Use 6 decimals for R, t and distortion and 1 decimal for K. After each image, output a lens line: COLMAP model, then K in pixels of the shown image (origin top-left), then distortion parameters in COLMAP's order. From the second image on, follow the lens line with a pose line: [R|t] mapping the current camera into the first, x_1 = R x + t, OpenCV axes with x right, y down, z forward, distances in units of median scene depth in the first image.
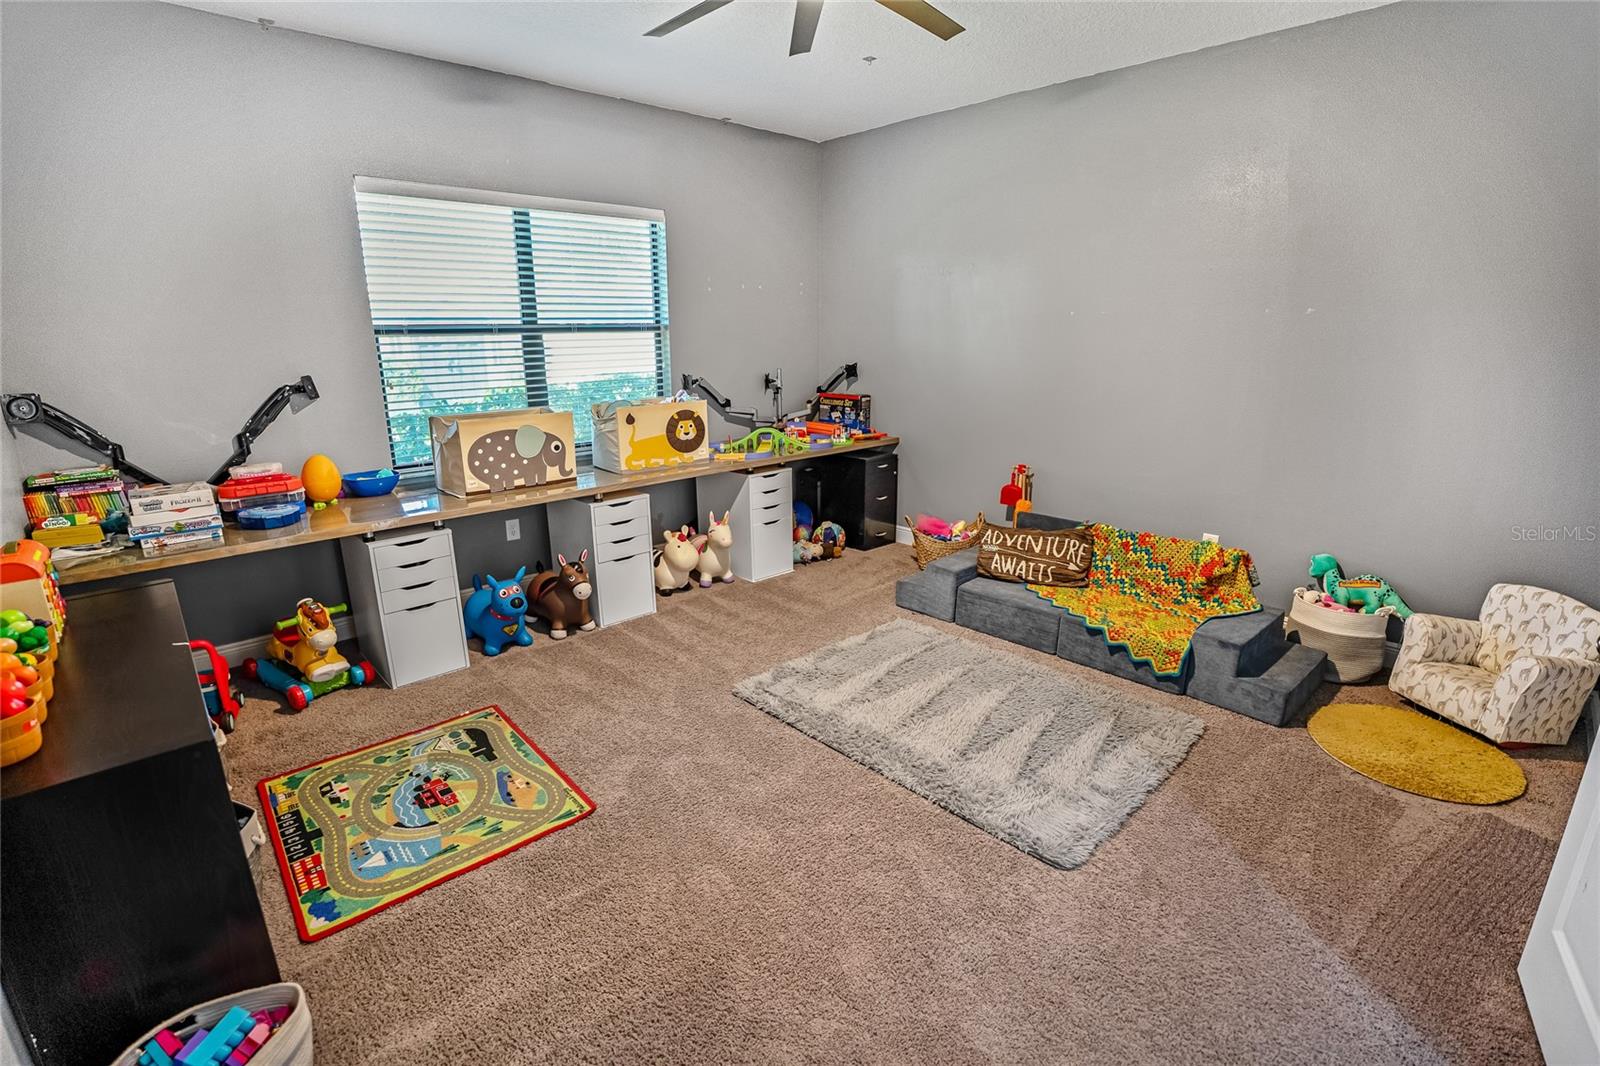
lens RADIAL K [[732.4, 0, 798.0], [0, 732.4, 532.9], [0, 0, 1]] dist [-0.074480, 0.020435]
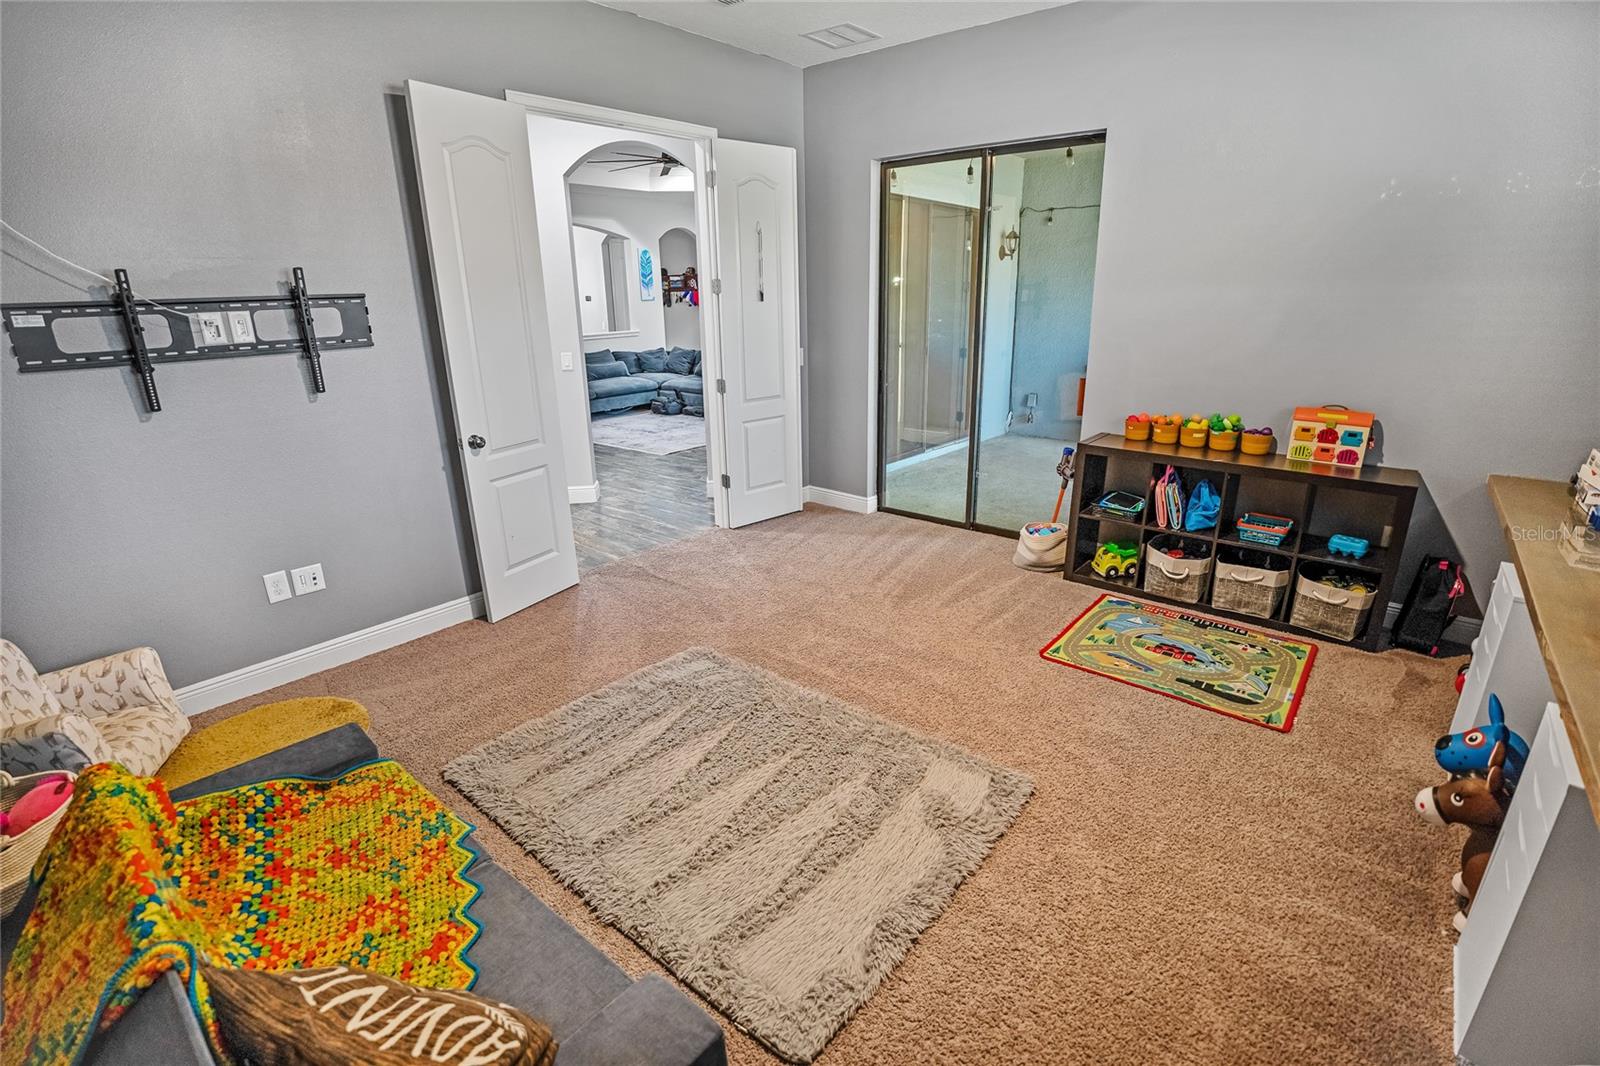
lens RADIAL K [[732.4, 0, 798.0], [0, 732.4, 532.9], [0, 0, 1]] dist [-0.074480, 0.020435]
pose [[-0.991660, 0.052953, -0.117504, 0.281203], [-0.021648, 0.830314, 0.556875, -0.497648], [0.127054, 0.554774, -0.822243, 1.847517]]
